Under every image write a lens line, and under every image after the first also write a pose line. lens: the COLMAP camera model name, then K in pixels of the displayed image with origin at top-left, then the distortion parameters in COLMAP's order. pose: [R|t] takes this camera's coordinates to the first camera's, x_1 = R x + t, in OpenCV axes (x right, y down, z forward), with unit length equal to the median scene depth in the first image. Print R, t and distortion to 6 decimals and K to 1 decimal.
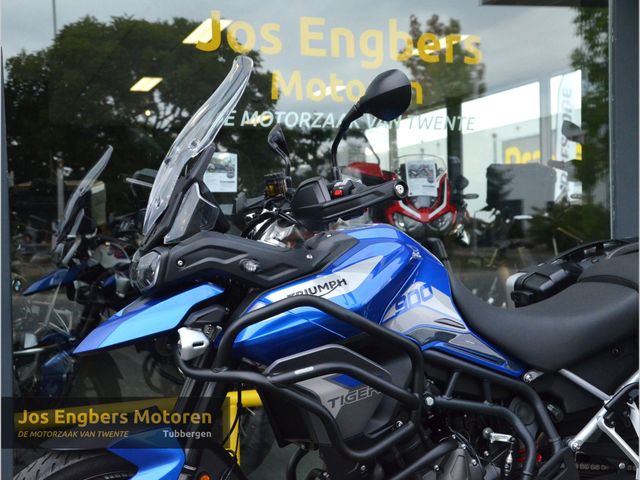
lens RADIAL K [[955.8, 0, 320.0], [0, 955.8, 240.0], [0, 0, 1]] dist [0.048653, 0.114028]
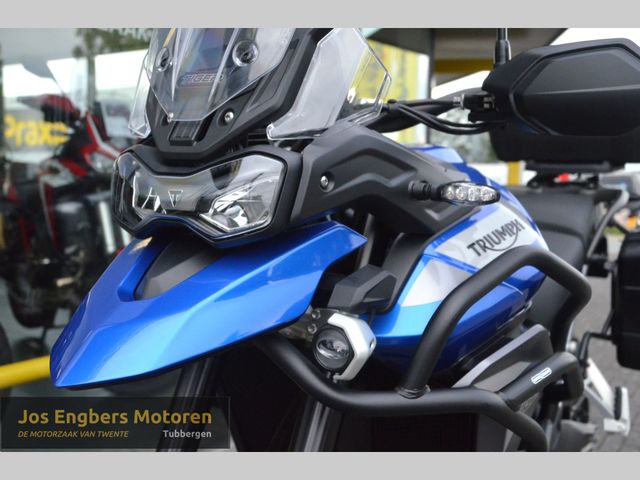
lens RADIAL K [[682.6, 0, 320.0], [0, 682.6, 240.0], [0, 0, 1]] dist [0.004278, 0.014936]
pose [[0.782793, -0.001067, 0.622281, -0.321347], [-0.037795, 0.998071, 0.049255, 0.032441], [-0.621133, -0.062076, 0.781243, 0.643563]]
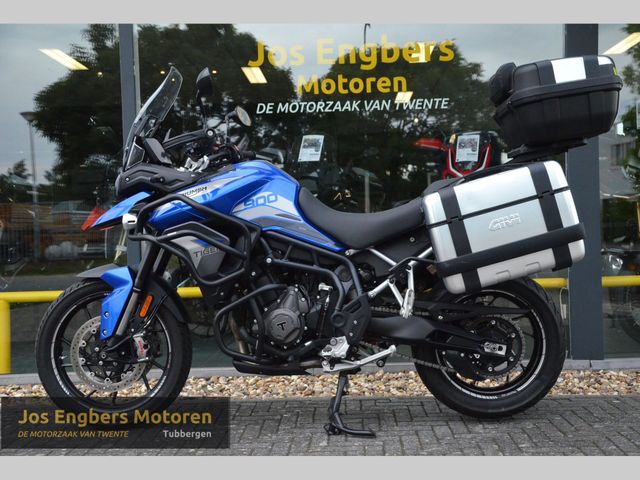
lens RADIAL K [[821.5, 0, 320.0], [0, 821.5, 240.0], [0, 0, 1]] dist [0.045952, 0.075142]
pose [[0.917951, 0.002886, -0.396683, 0.737966], [-0.000906, 0.999986, 0.005178, 0.116544], [0.396693, -0.004394, 0.917941, -0.297612]]
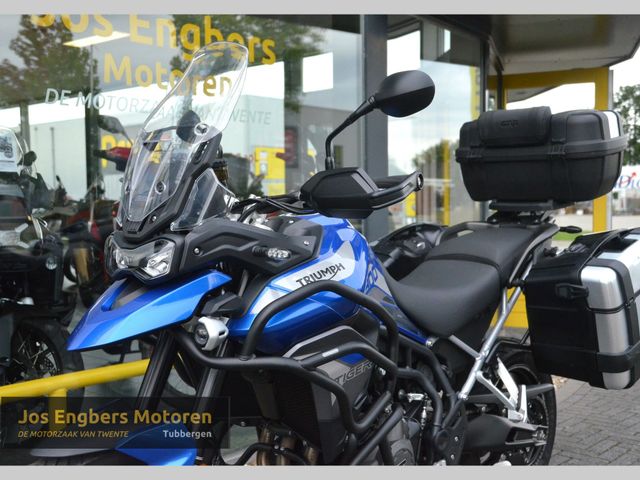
lens RADIAL K [[821.5, 0, 320.0], [0, 821.5, 240.0], [0, 0, 1]] dist [0.045952, 0.075142]
pose [[0.883751, -0.006383, 0.467913, -0.376851], [-0.006552, 0.999640, 0.026010, -0.008381], [-0.467911, -0.026052, 0.883391, 0.180095]]
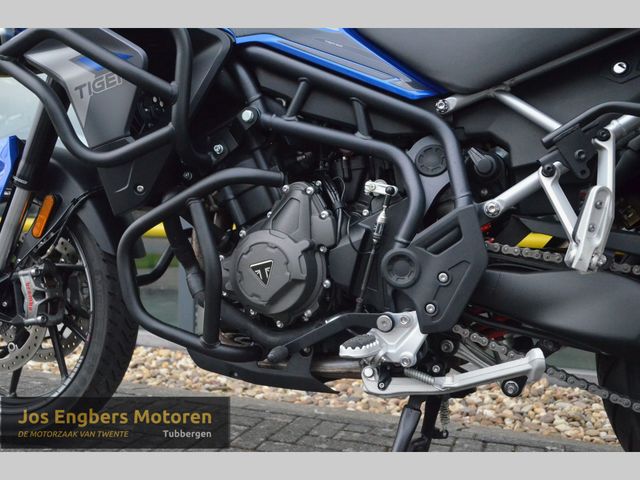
lens RADIAL K [[682.6, 0, 320.0], [0, 682.6, 240.0], [0, 0, 1]] dist [0.004278, 0.014936]
pose [[0.760830, 0.065534, -0.645634, 0.467251], [-0.060046, 0.997729, 0.030512, 0.228949], [0.646167, 0.015553, 0.763038, 0.605825]]
